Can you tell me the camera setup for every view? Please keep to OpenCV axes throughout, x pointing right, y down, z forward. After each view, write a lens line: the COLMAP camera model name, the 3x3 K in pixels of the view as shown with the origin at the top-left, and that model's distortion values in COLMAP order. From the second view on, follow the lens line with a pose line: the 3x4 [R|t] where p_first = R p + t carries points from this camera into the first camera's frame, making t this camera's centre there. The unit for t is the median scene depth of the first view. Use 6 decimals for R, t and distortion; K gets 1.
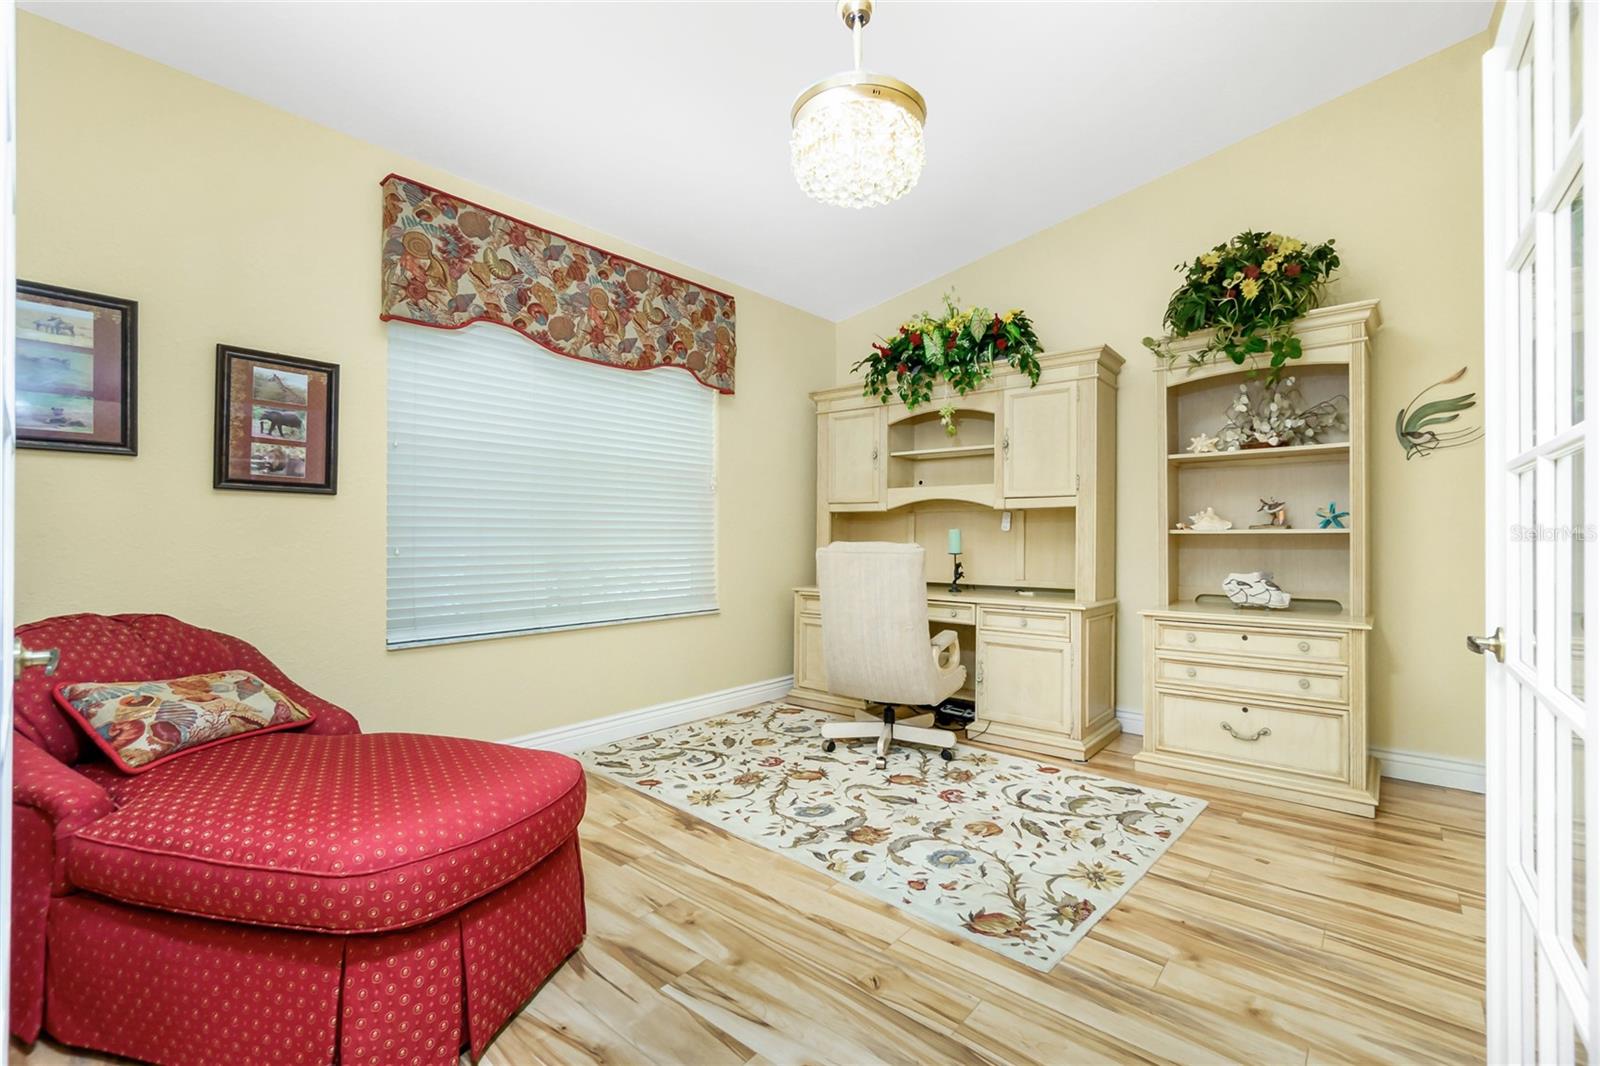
lens RADIAL K [[693.2, 0, 792.0], [0, 693.2, 534.2], [0, 0, 1]] dist [-0.006285, 0.003508]
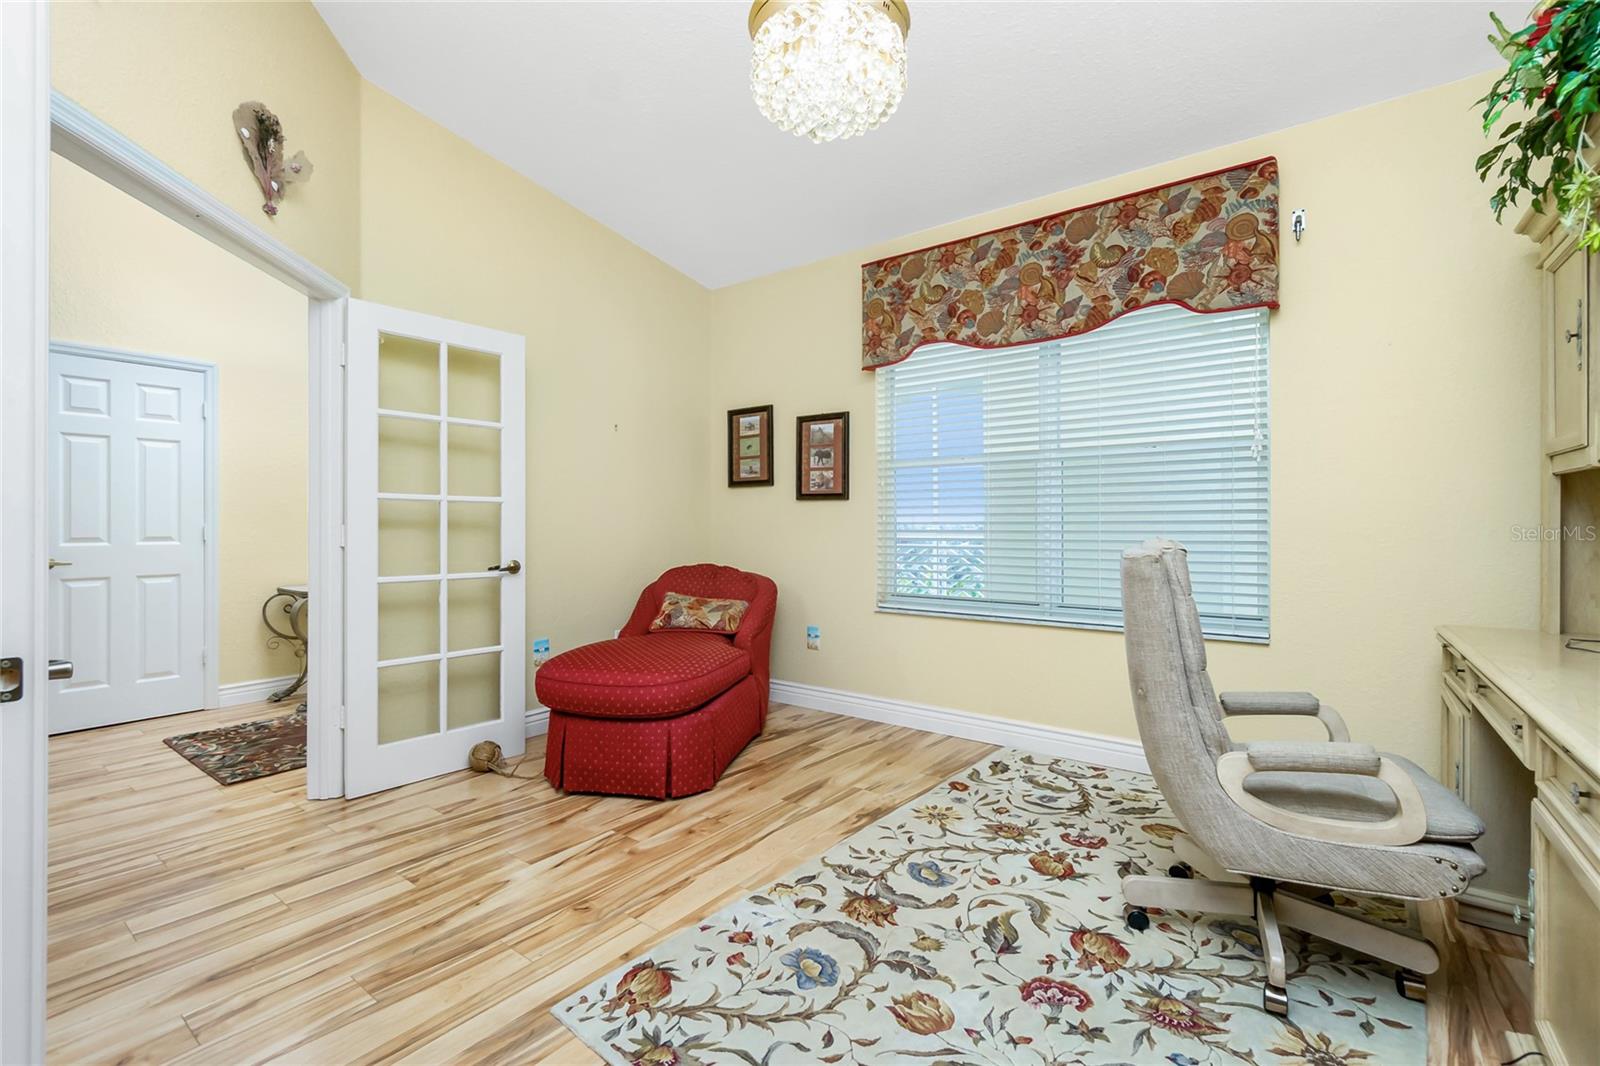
lens RADIAL K [[693.2, 0, 794.5], [0, 693.2, 526.5], [0, 0, 1]] dist [-0.006285, 0.003508]
pose [[0.064566, -0.002203, -0.997911, 0.732301], [0.003771, 0.999991, -0.001964, 0.002419], [0.997906, -0.003637, 0.064574, 0.715694]]
